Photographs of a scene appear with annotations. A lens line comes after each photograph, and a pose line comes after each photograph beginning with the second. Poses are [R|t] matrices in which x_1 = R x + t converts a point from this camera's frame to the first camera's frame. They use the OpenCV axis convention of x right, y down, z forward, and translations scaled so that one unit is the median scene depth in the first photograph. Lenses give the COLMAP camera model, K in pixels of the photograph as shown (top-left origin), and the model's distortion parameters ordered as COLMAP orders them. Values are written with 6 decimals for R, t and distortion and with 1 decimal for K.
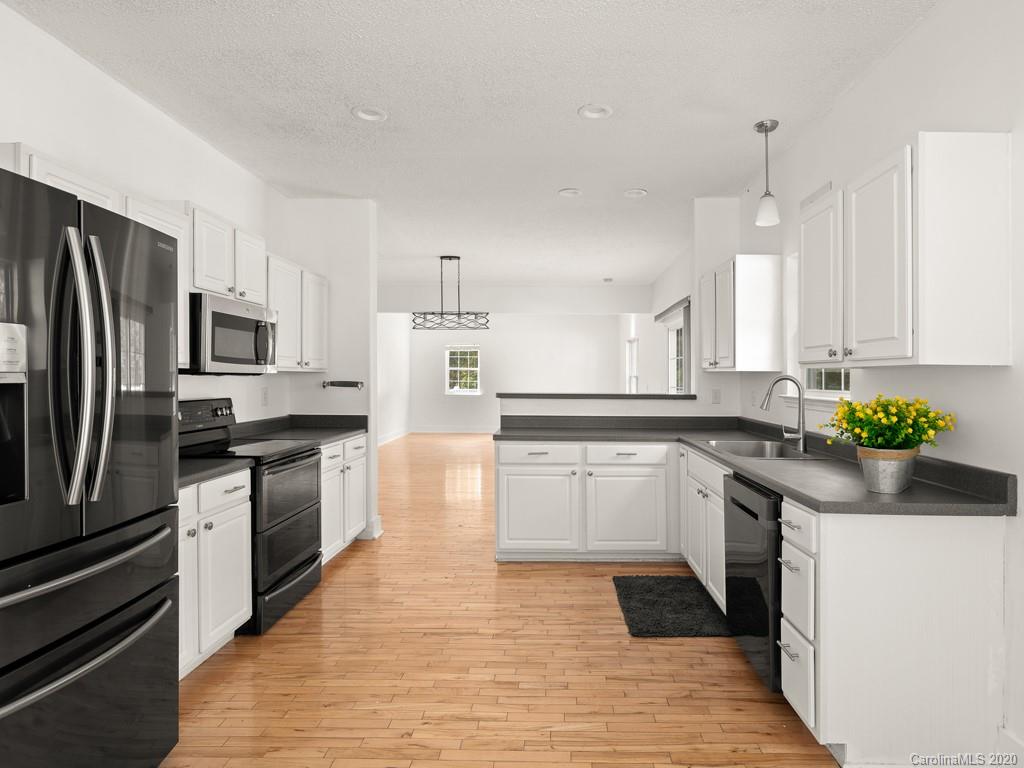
lens RADIAL K [[554.8, 0, 515.7], [0, 554.8, 385.3], [0, 0, 1]] dist [0.002464, -0.000311]
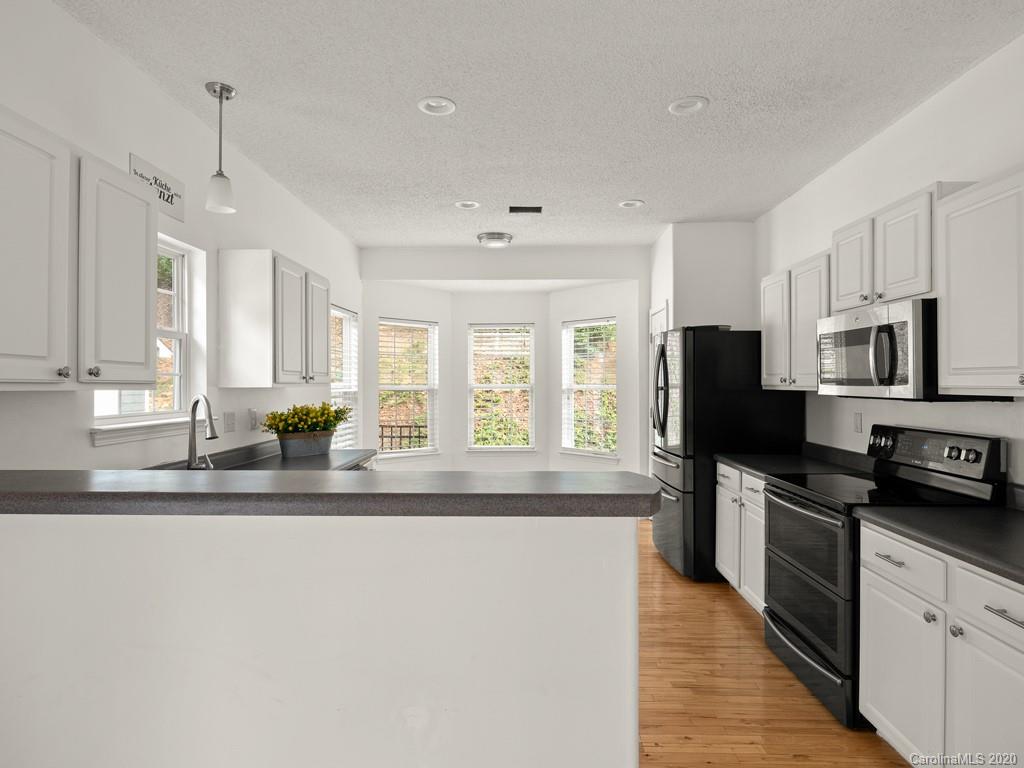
lens RADIAL K [[554.8, 0, 515.7], [0, 554.8, 385.3], [0, 0, 1]] dist [0.002464, -0.000311]
pose [[-0.998745, -0.001489, -0.050059, 0.072928], [-0.002161, 0.999908, 0.013374, -0.056411], [0.050034, 0.013465, -0.998657, 2.306443]]
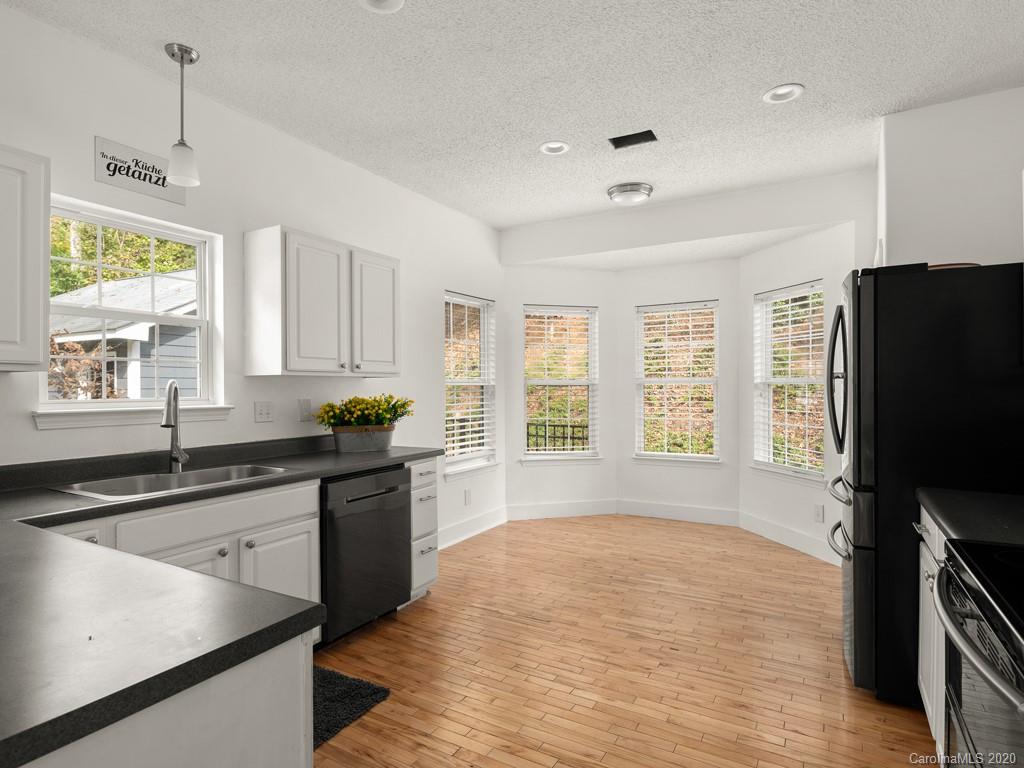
lens RADIAL K [[554.8, 0, 515.7], [0, 554.8, 385.3], [0, 0, 1]] dist [0.002464, -0.000311]
pose [[-0.898980, 0.001157, 0.437989, -0.367037], [0.006062, 0.999934, 0.009801, -0.021531], [-0.437948, 0.011466, -0.898927, 1.863284]]
